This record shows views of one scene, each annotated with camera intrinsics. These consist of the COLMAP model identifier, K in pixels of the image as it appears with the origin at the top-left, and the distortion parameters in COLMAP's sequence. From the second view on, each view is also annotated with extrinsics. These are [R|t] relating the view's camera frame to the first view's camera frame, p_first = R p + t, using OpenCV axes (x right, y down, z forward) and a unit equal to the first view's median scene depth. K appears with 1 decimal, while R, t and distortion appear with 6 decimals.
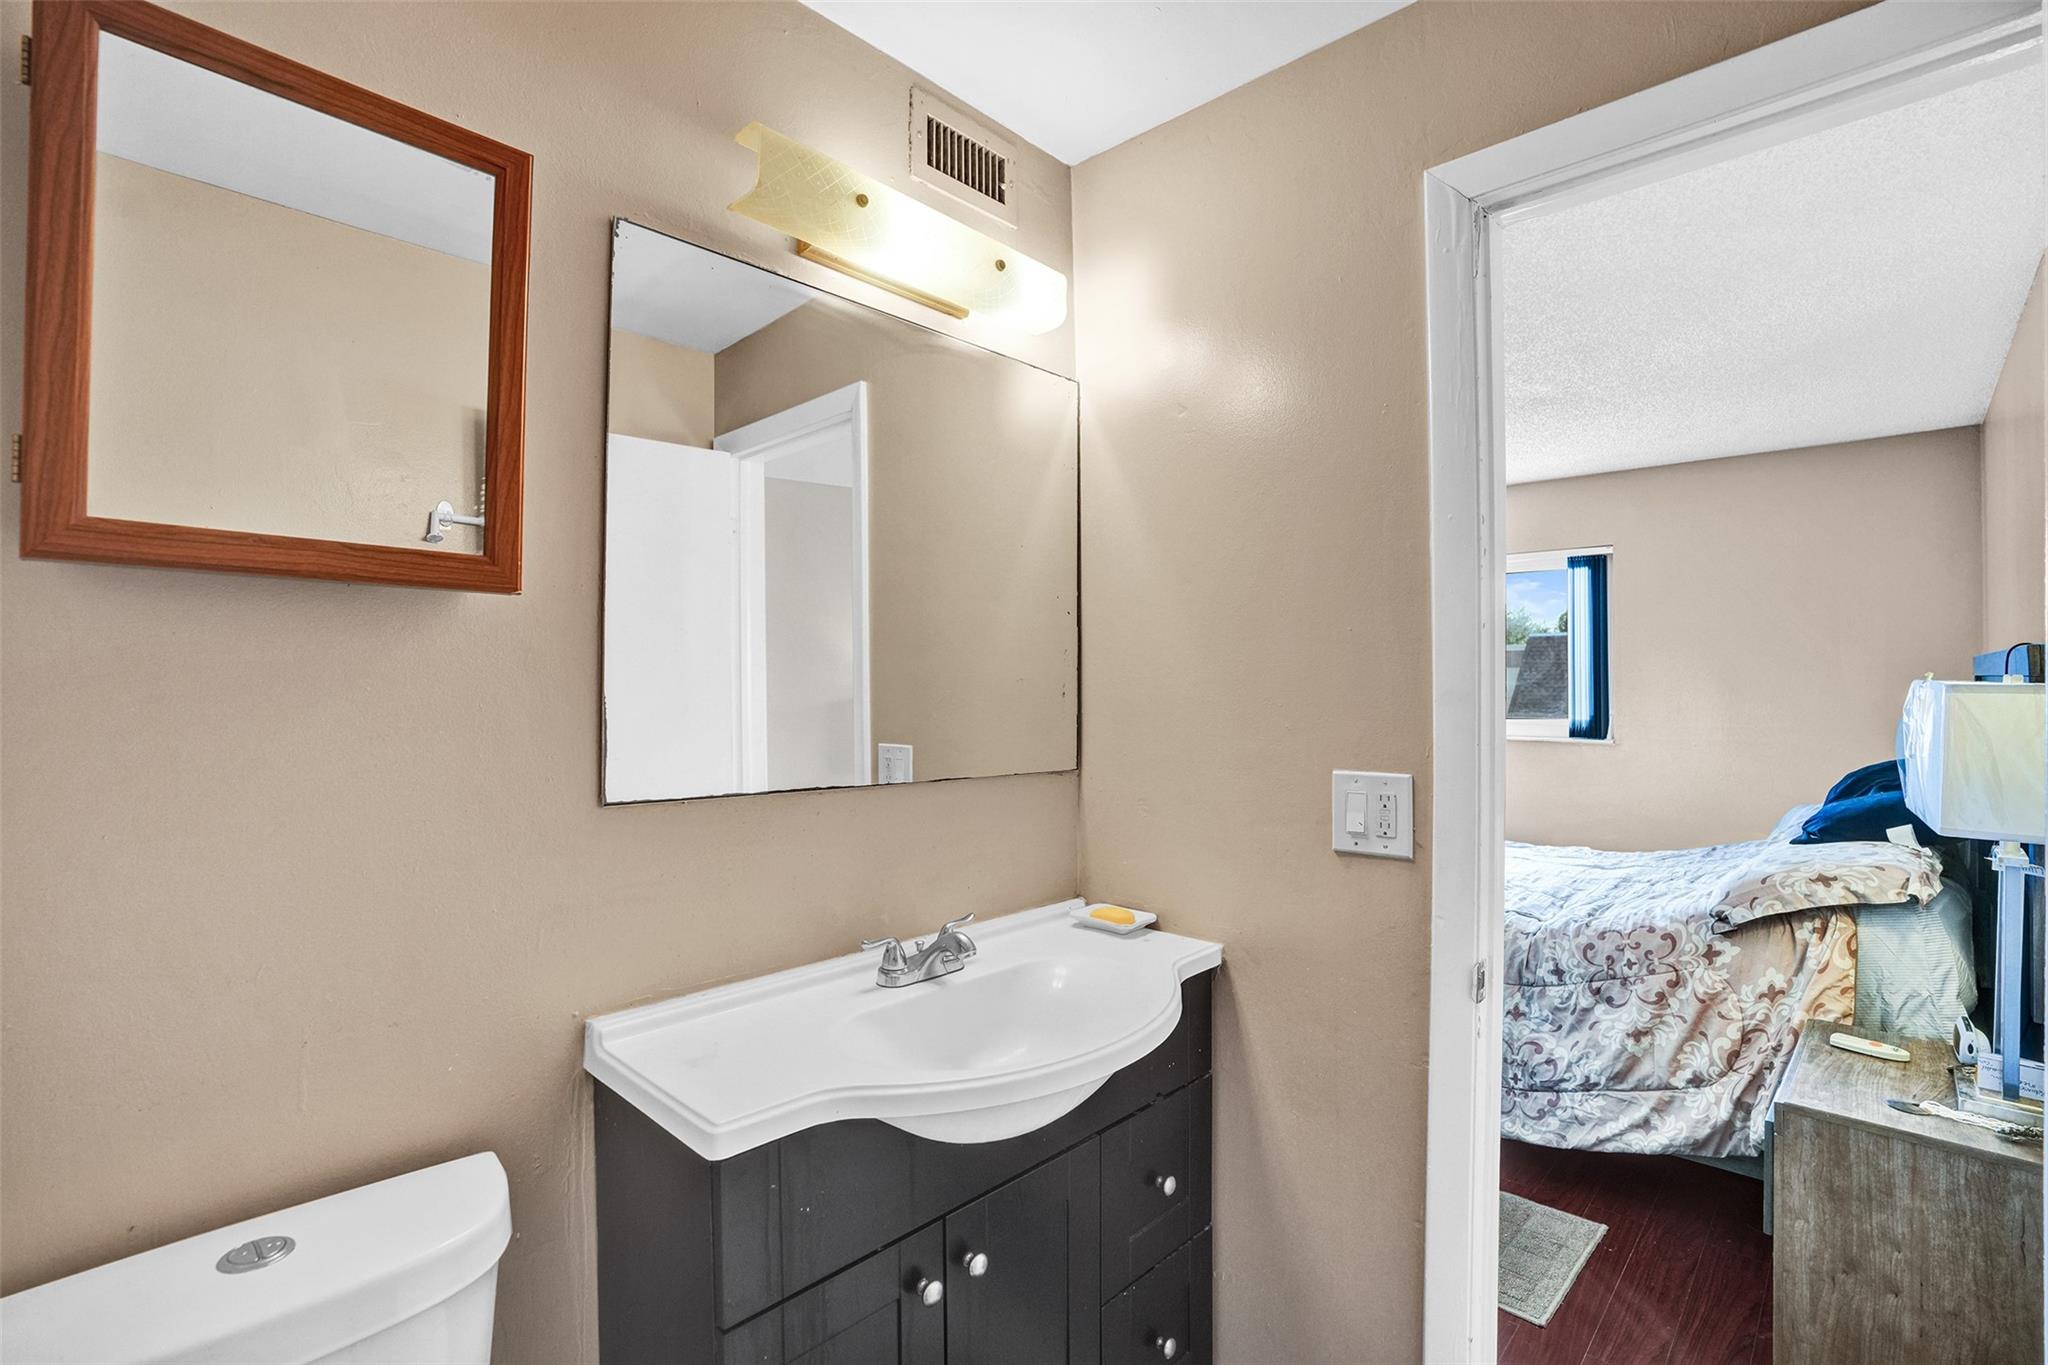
lens RADIAL K [[938.9, 0, 1024.9], [0, 938.9, 738.2], [0, 0, 1]] dist [0.000709, 0.000041]
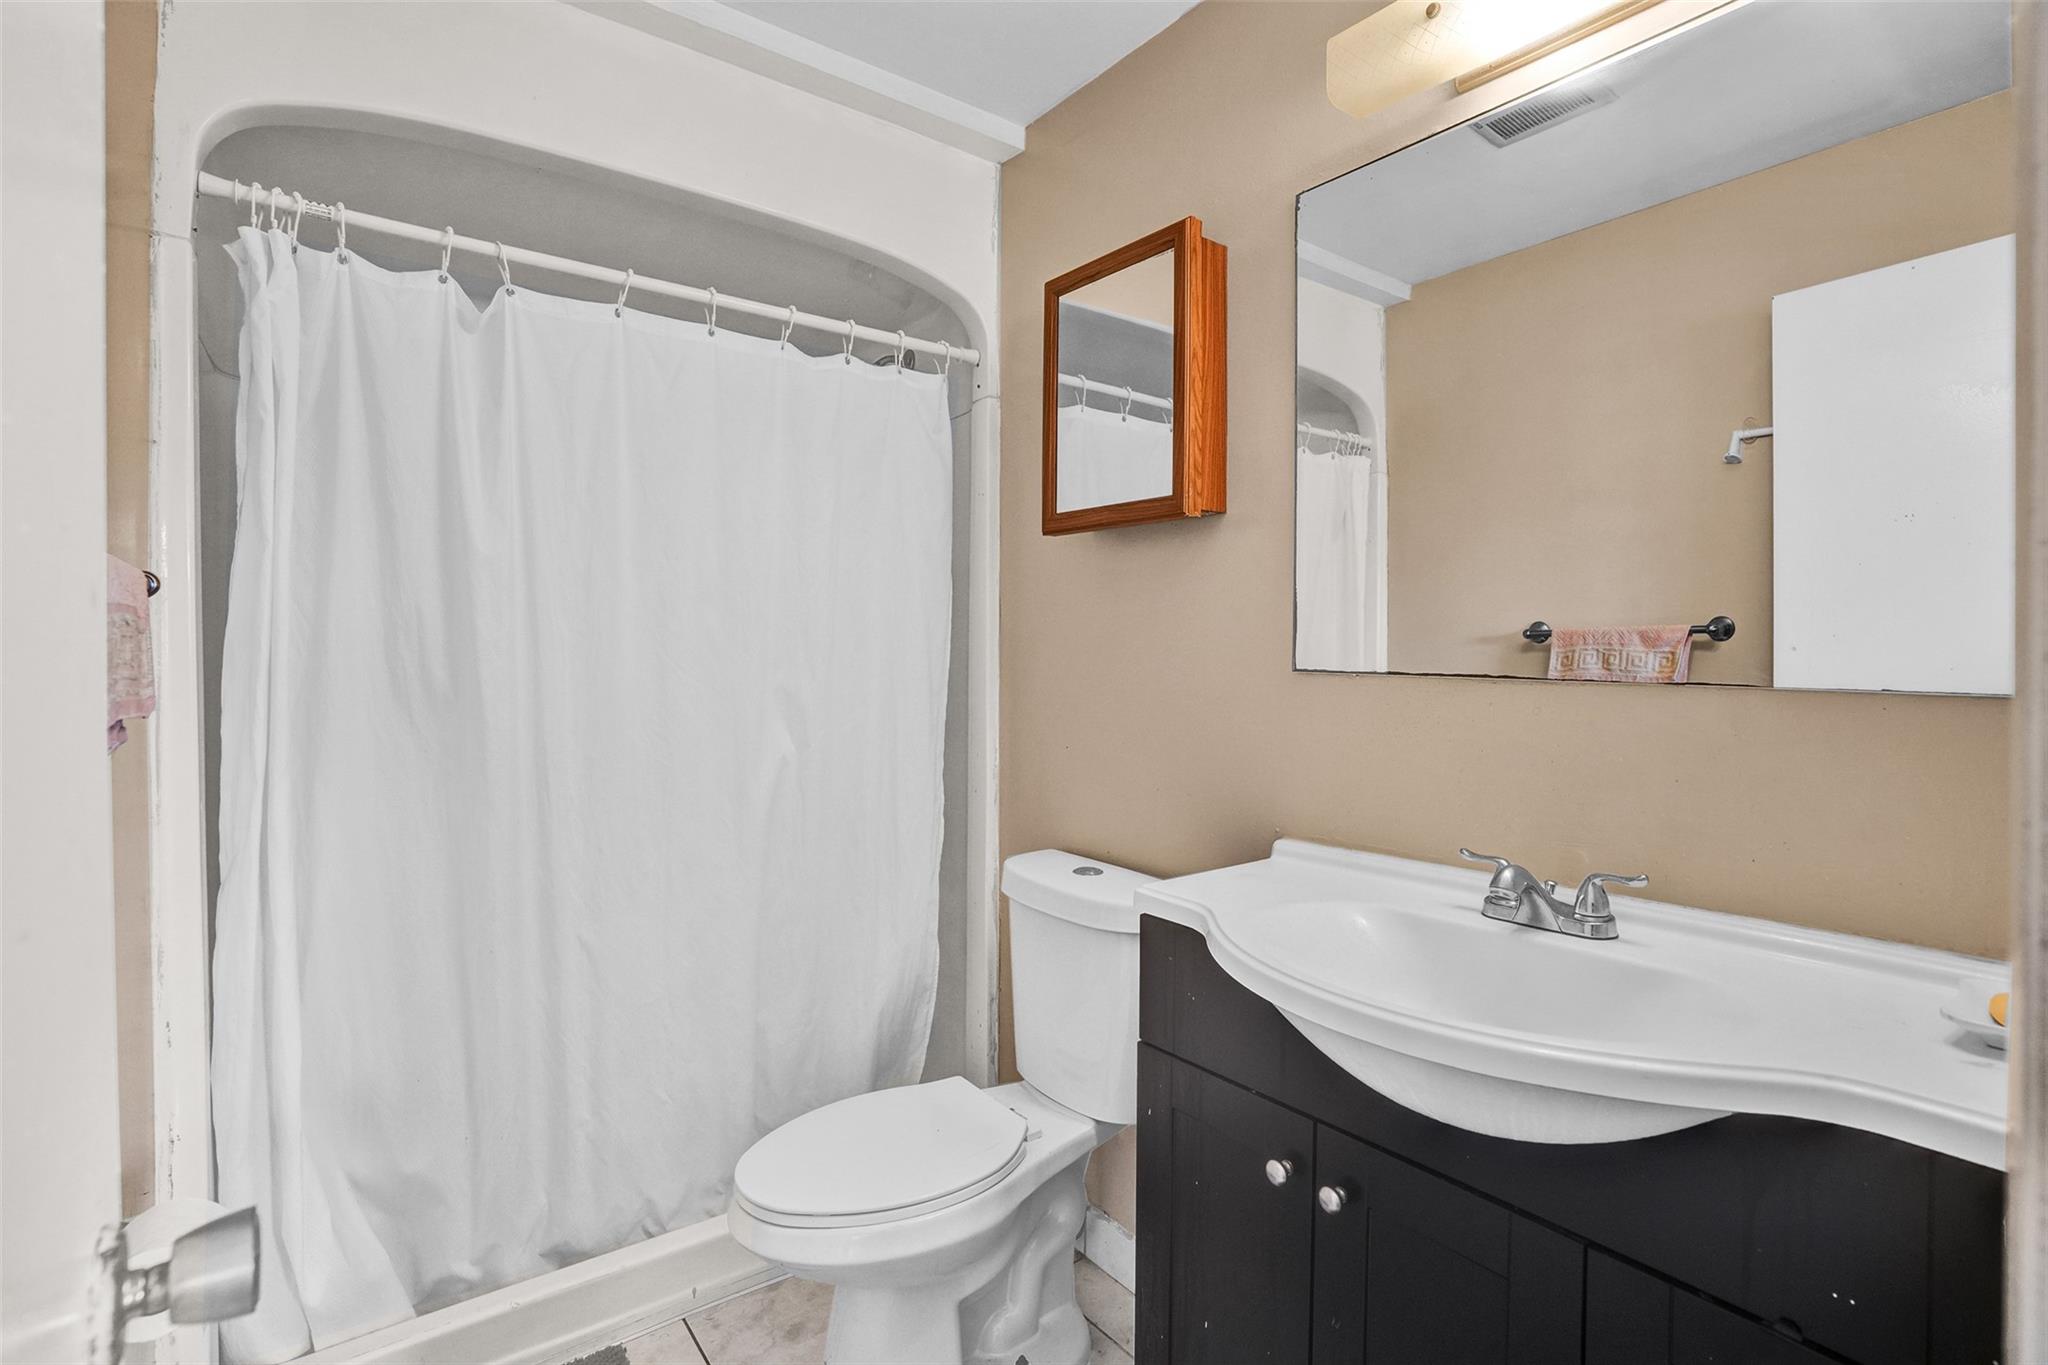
lens RADIAL K [[972.2, 0, 1024.0], [0, 972.2, 682.5], [0, 0, 1]] dist [-0.051318, 0.000057]
pose [[-0.153189, 0.078790, -0.985051, 0.878146], [-0.015904, 0.996491, 0.082179, -0.012919], [0.988069, 0.028256, -0.151398, 0.836707]]
